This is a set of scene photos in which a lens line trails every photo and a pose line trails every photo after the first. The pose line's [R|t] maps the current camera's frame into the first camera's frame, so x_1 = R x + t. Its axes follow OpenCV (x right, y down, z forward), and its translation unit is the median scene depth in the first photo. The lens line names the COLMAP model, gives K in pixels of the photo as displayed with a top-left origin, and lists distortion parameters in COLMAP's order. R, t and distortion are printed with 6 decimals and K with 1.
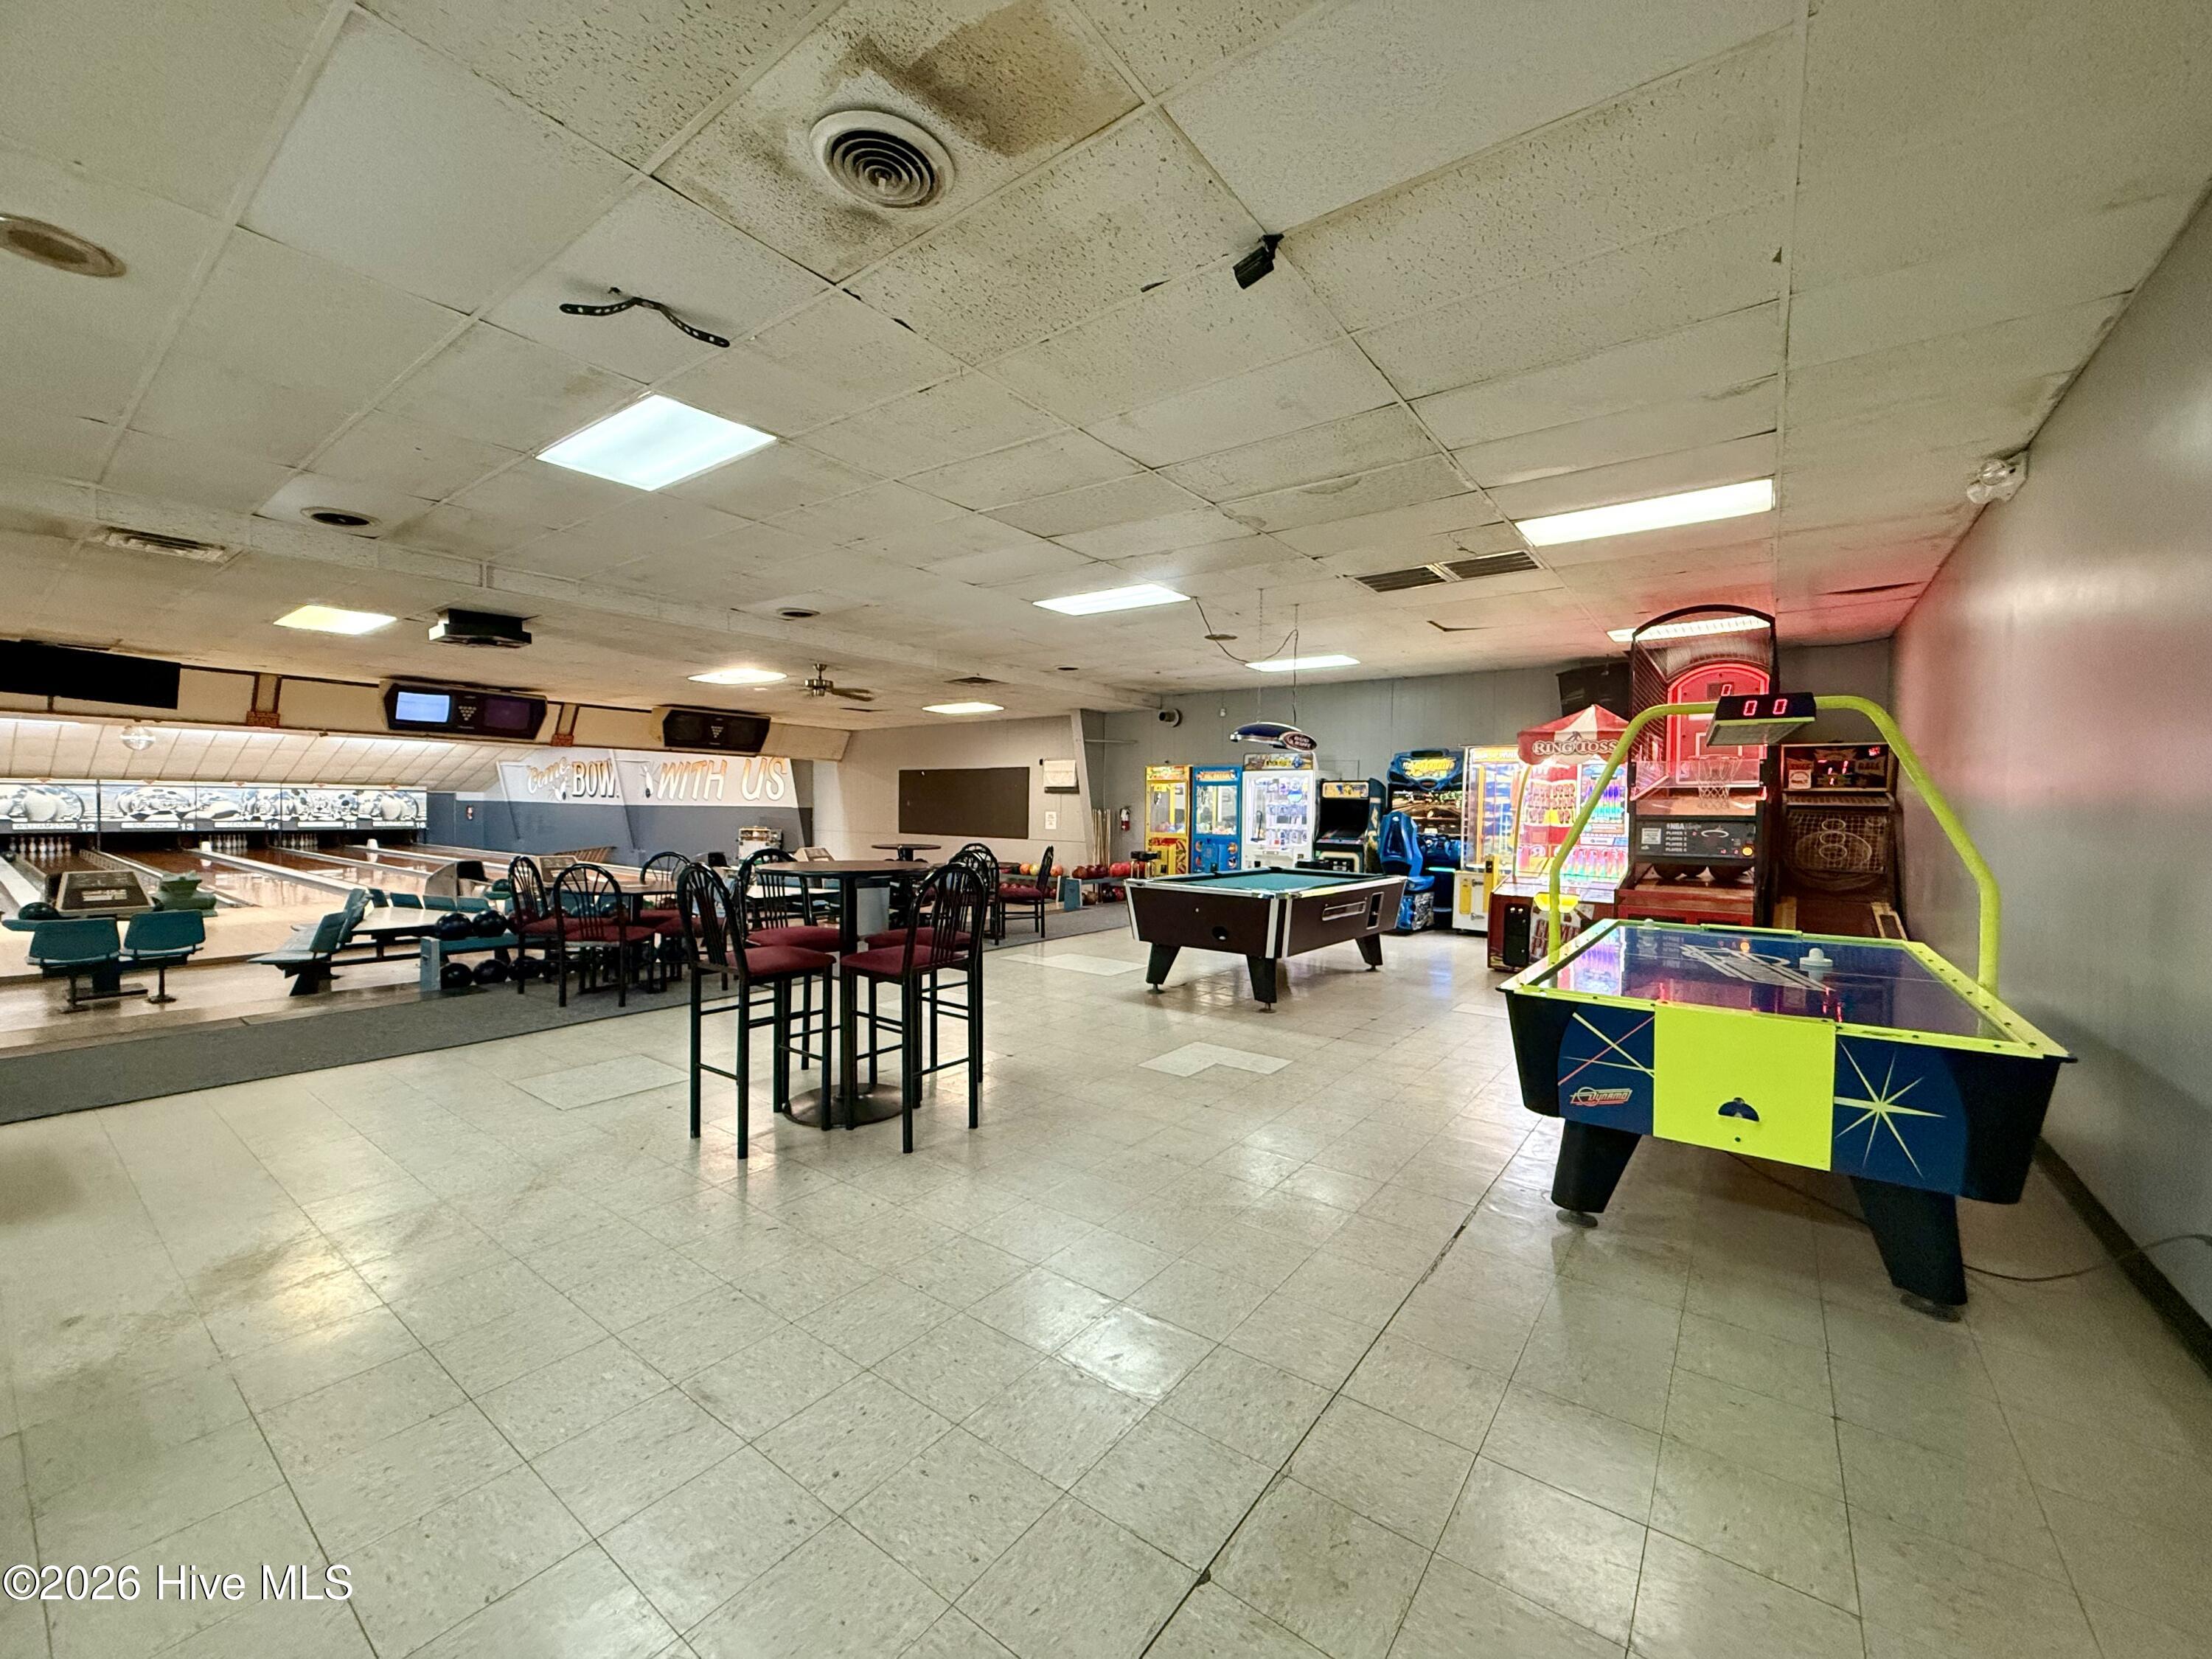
lens RADIAL K [[880.1, 0, 1106.0], [0, 880.1, 827.4], [0, 0, 1]] dist [-0.000940, -0.000499]
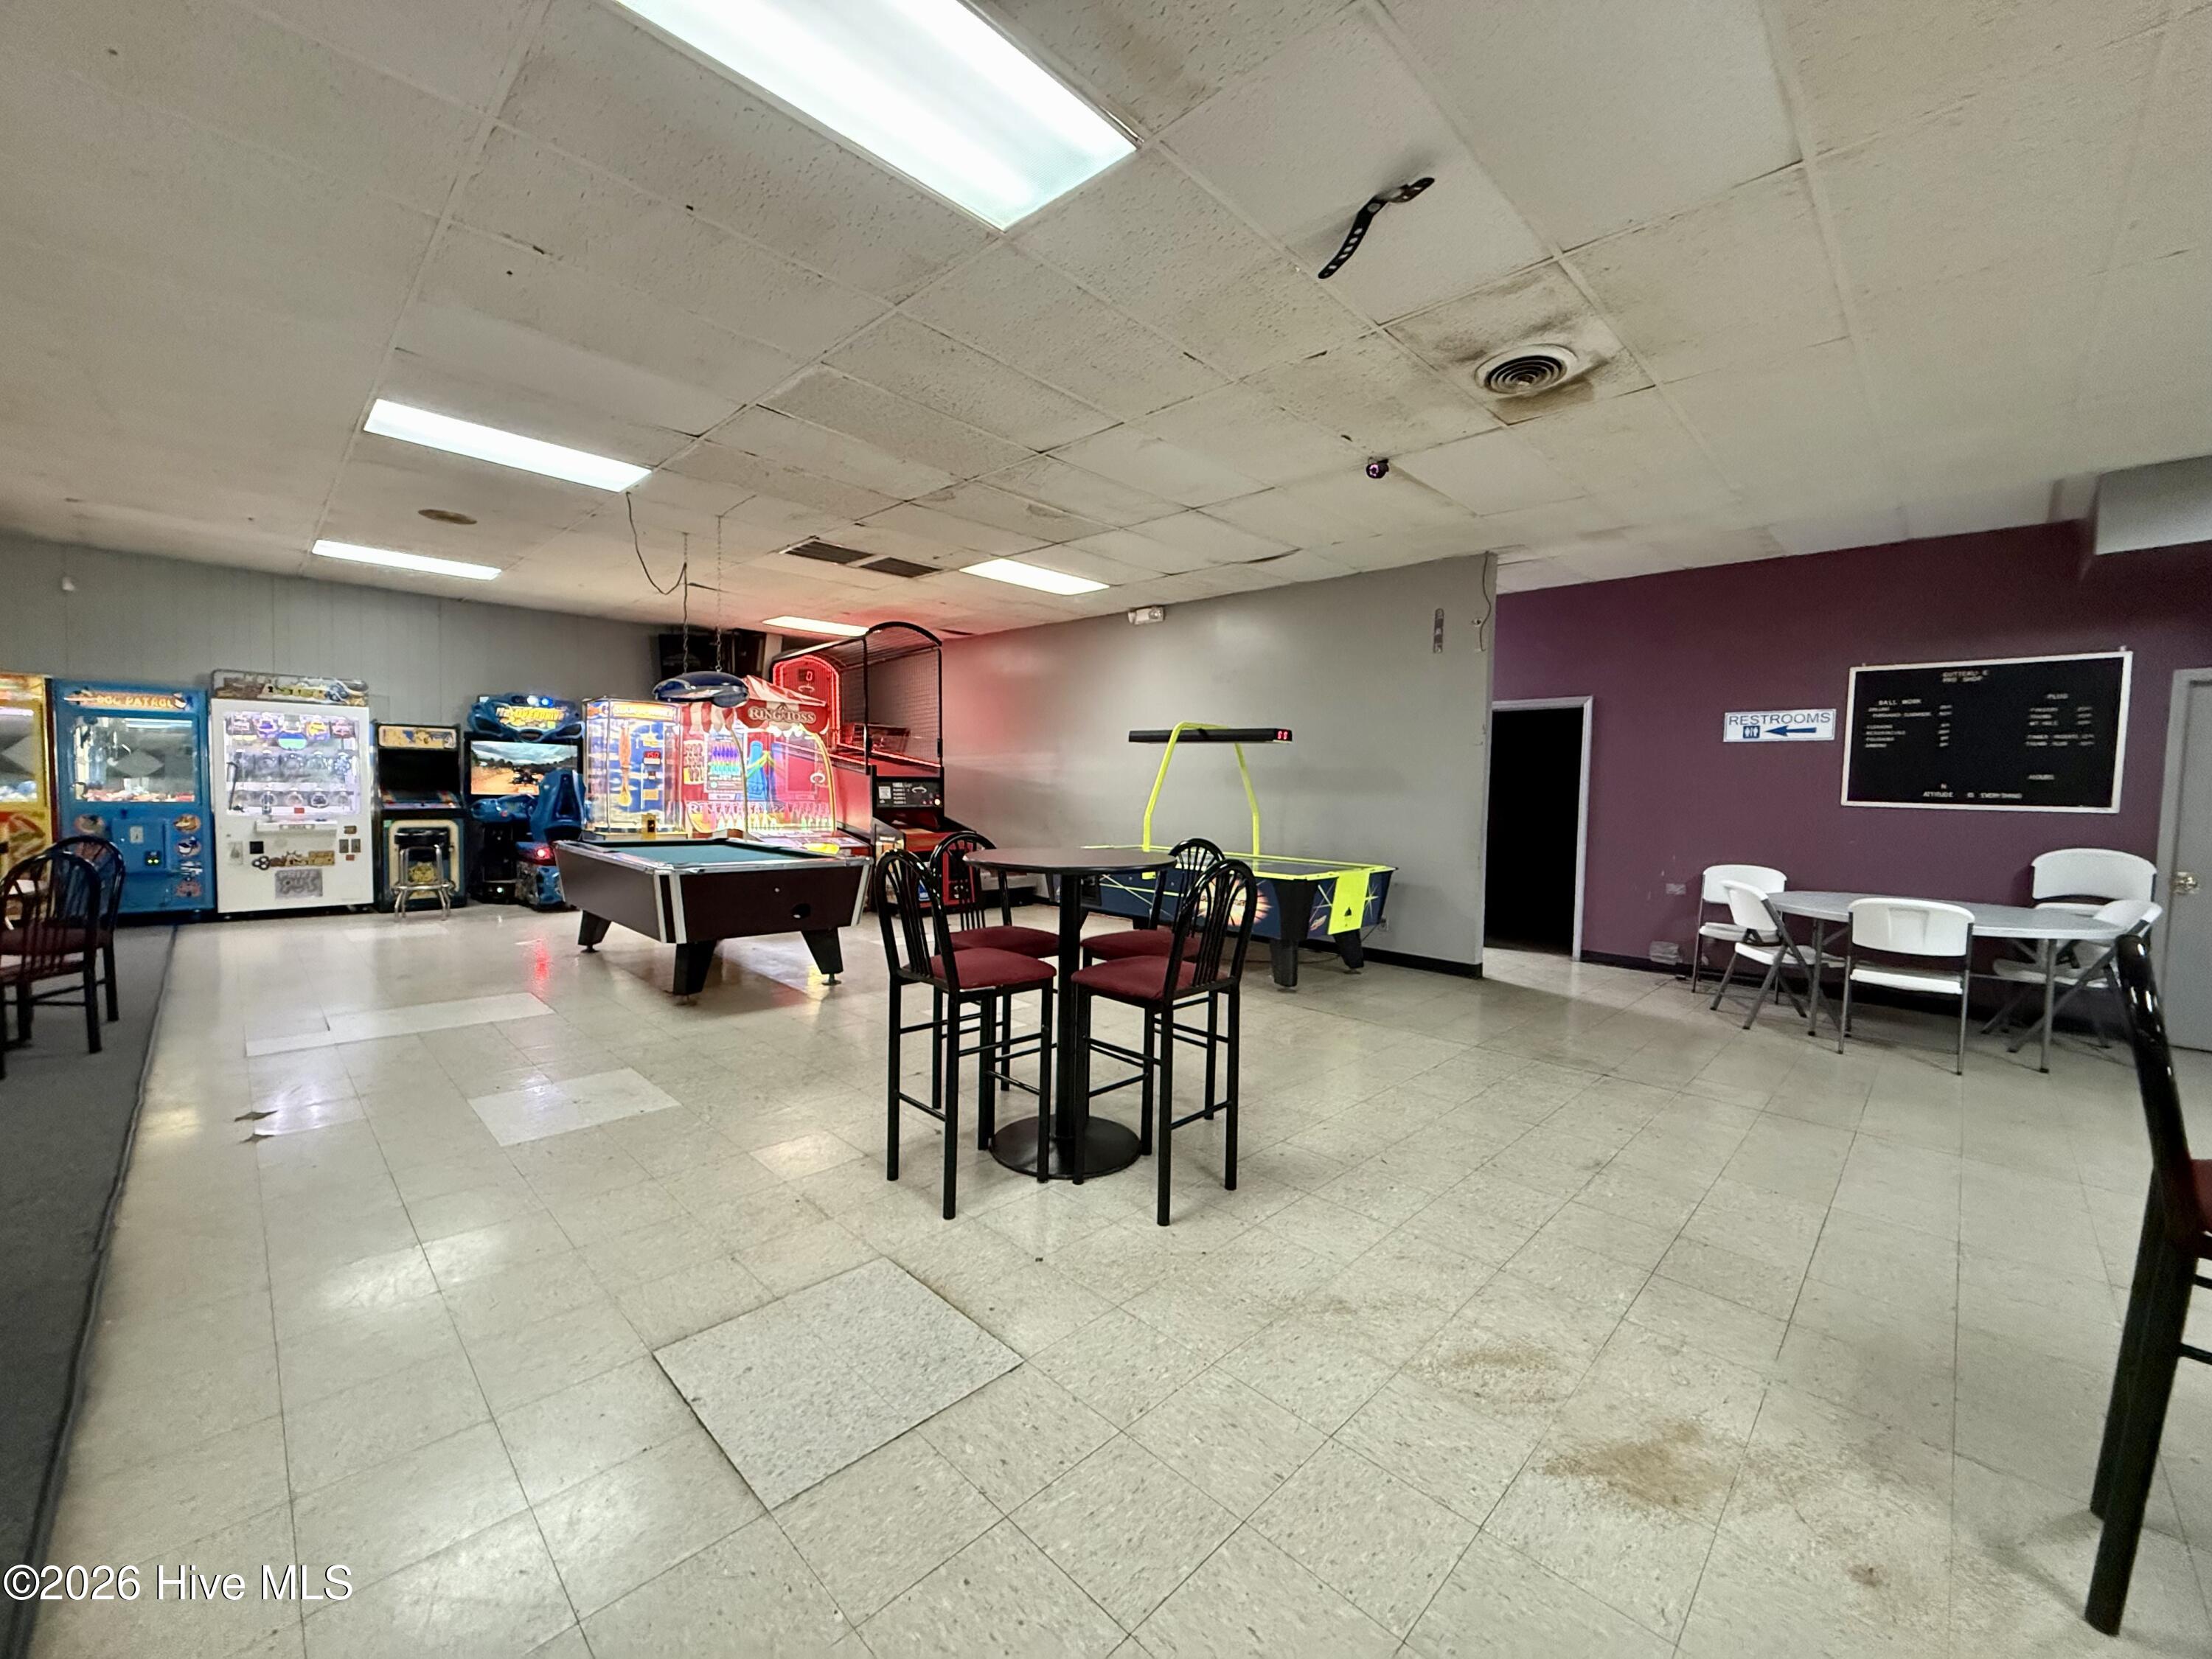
lens RADIAL K [[880.1, 0, 1104.2], [0, 880.1, 827.0], [0, 0, 1]] dist [-0.000940, -0.000499]
pose [[0.137203, -0.060398, 0.988700, -0.462016], [-0.000120, 0.998138, 0.060991, -0.013837], [-0.990543, -0.008487, 0.136941, 0.364527]]
